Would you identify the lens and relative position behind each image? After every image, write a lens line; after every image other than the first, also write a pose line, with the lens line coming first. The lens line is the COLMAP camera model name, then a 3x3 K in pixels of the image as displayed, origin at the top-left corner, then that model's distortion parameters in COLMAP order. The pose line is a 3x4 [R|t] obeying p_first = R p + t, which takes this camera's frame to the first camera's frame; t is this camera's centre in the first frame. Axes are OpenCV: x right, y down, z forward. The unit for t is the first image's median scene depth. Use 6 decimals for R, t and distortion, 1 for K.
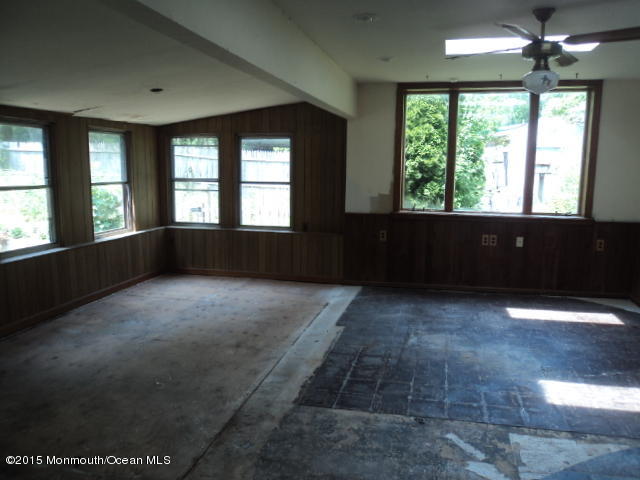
lens RADIAL K [[504.8, 0, 320.8], [0, 504.8, 239.9], [0, 0, 1]] dist [-0.050457, 0.011739]
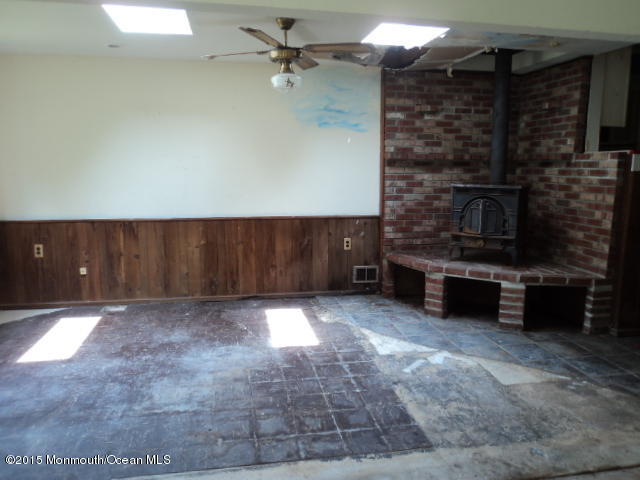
lens RADIAL K [[504.8, 0, 320.6], [0, 504.8, 241.0], [0, 0, 1]] dist [-0.050457, 0.011739]
pose [[-0.411703, -0.145457, 0.899635, -0.613524], [0.124641, 0.968916, 0.213699, -0.187629], [-0.902754, 0.200112, -0.380775, 1.308129]]
